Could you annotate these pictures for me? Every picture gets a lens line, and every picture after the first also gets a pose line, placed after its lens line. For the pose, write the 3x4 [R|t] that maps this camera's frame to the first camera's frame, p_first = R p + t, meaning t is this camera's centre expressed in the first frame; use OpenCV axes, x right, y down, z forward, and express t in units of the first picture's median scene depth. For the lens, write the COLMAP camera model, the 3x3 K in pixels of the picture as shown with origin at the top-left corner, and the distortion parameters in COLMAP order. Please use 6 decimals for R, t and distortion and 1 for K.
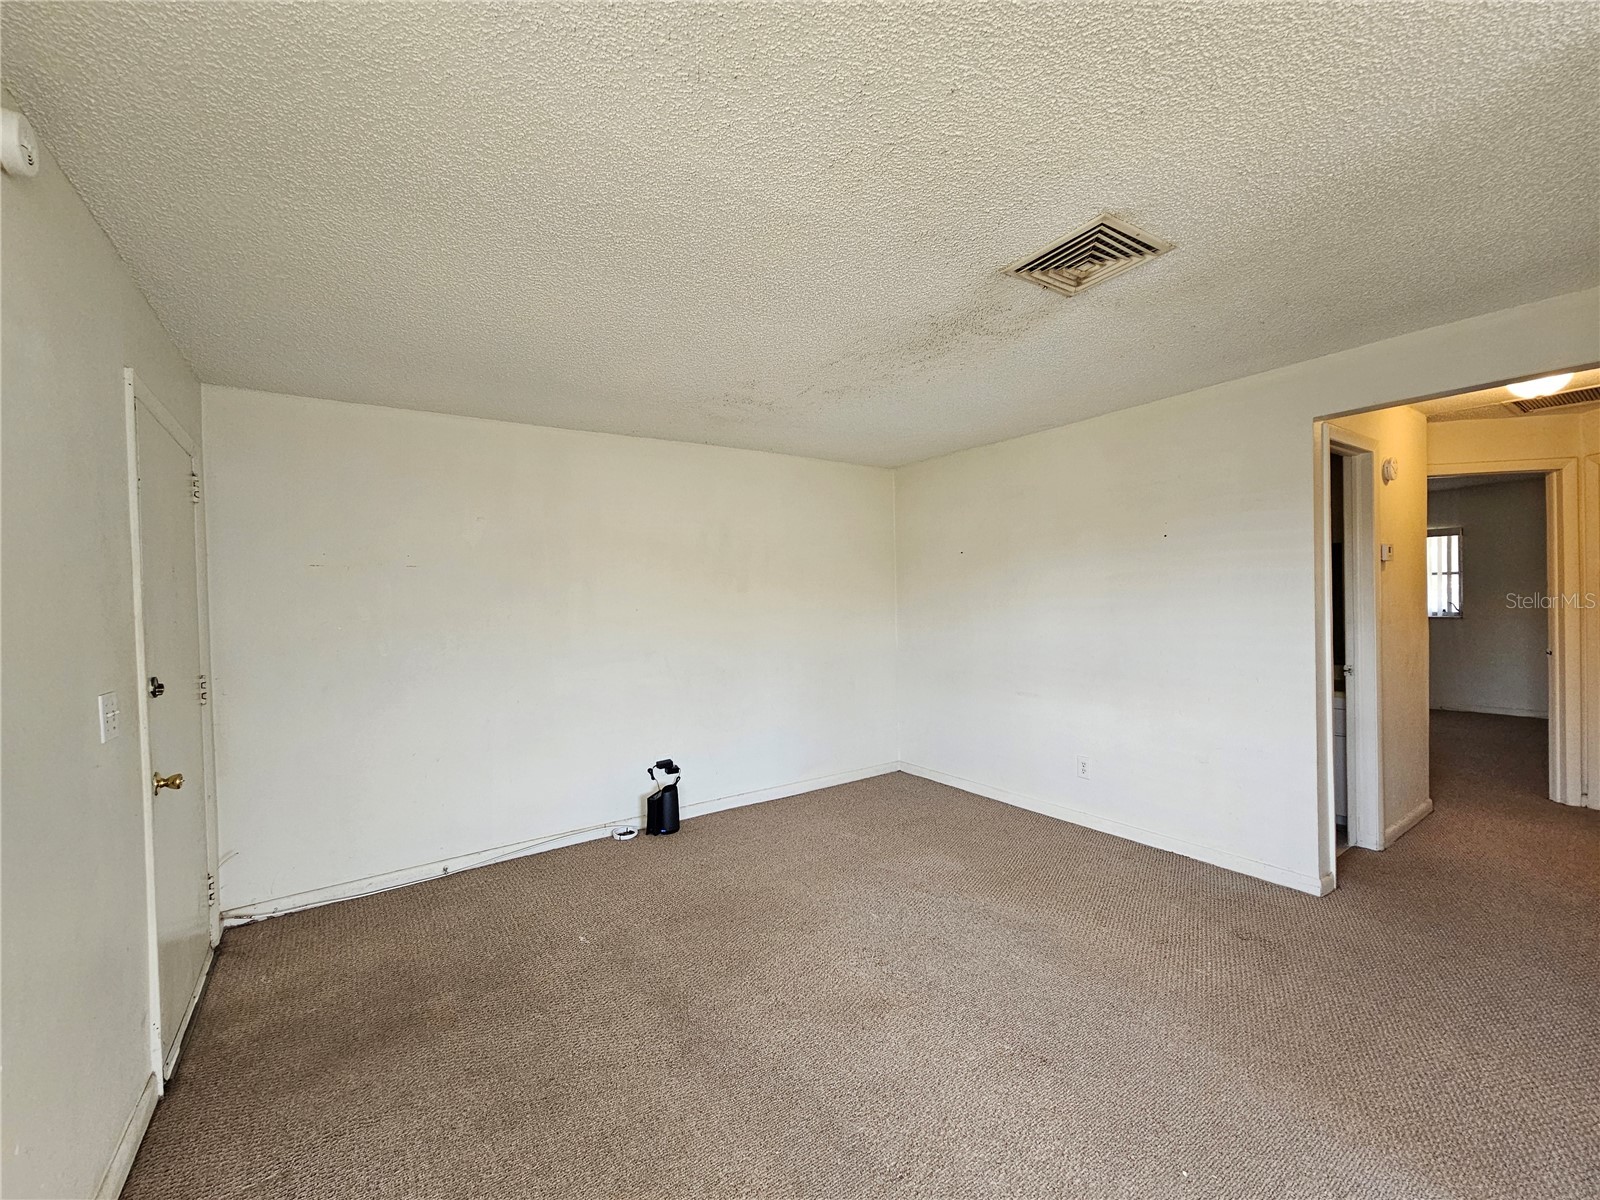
lens RADIAL K [[656.8, 0, 796.1], [0, 656.8, 606.9], [0, 0, 1]] dist [-0.001191, 0.000649]
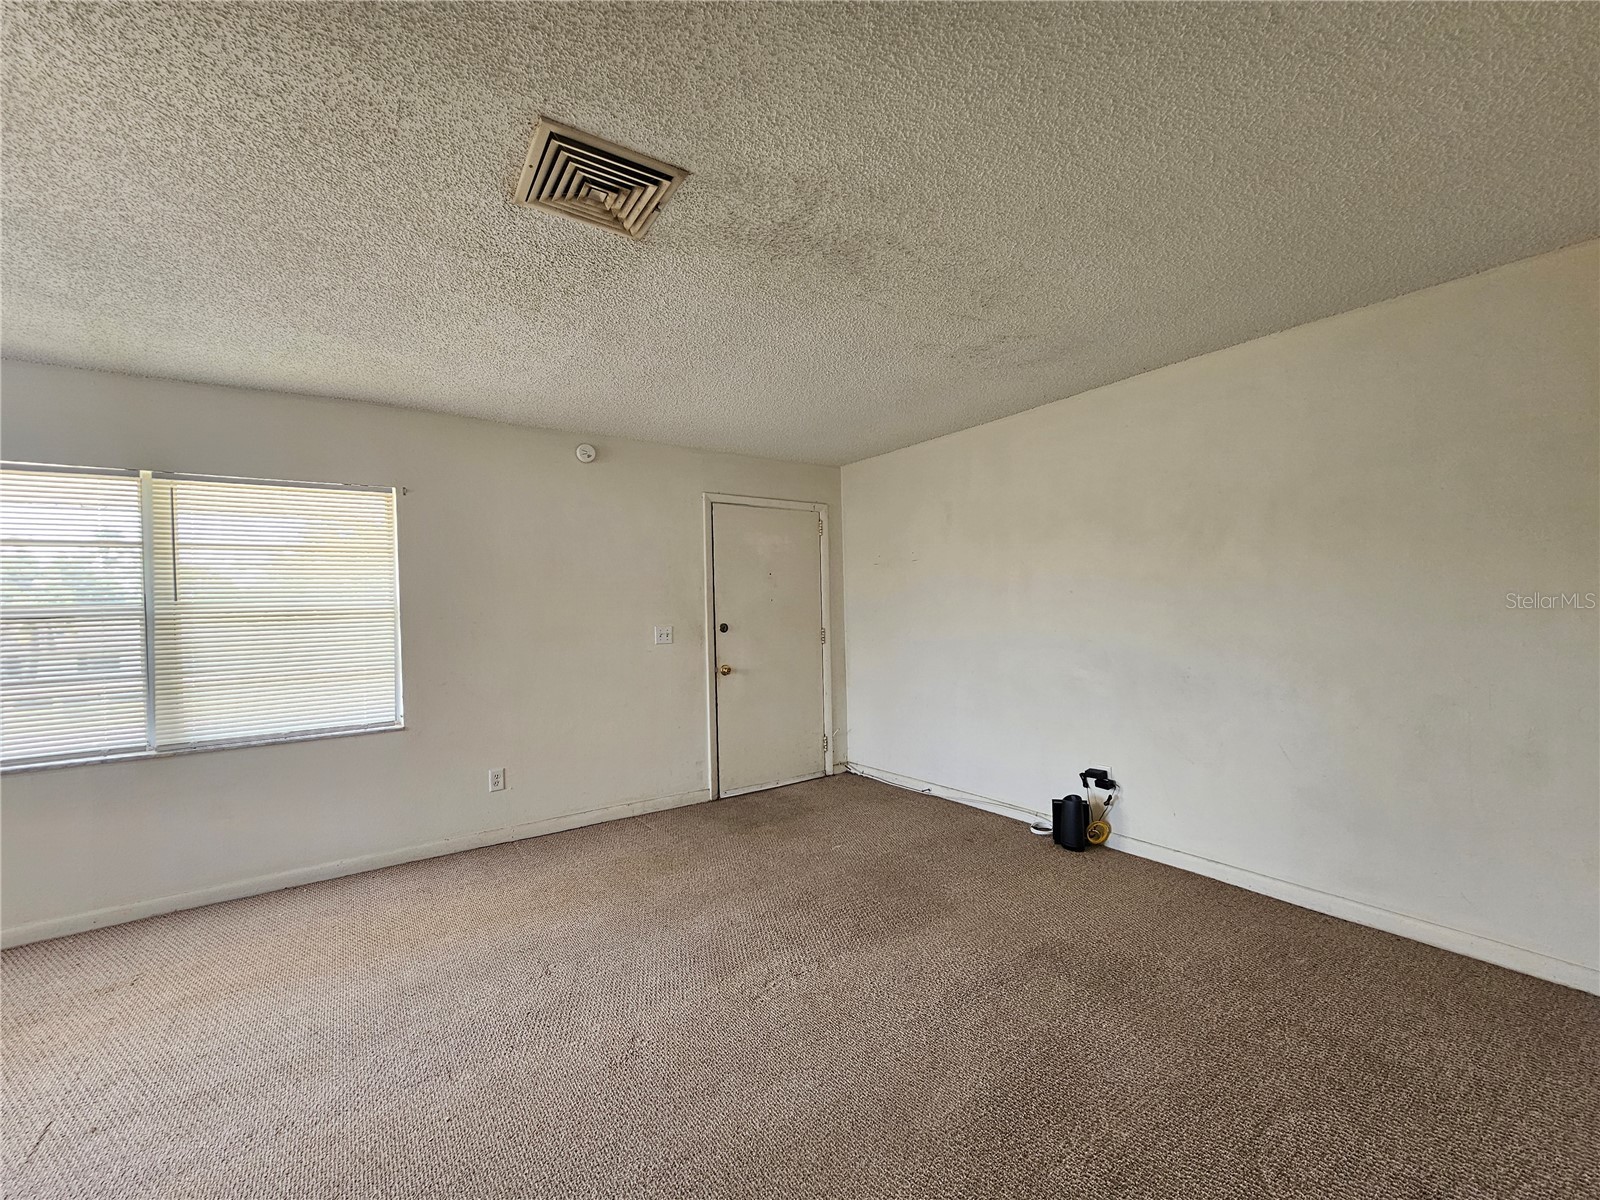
lens RADIAL K [[656.8, 0, 796.1], [0, 656.8, 606.9], [0, 0, 1]] dist [-0.001191, 0.000649]
pose [[0.001970, 0.026397, -0.999650, 0.720722], [0.011929, 0.999580, 0.026419, -0.004147], [0.999927, -0.011977, 0.001655, 0.688342]]
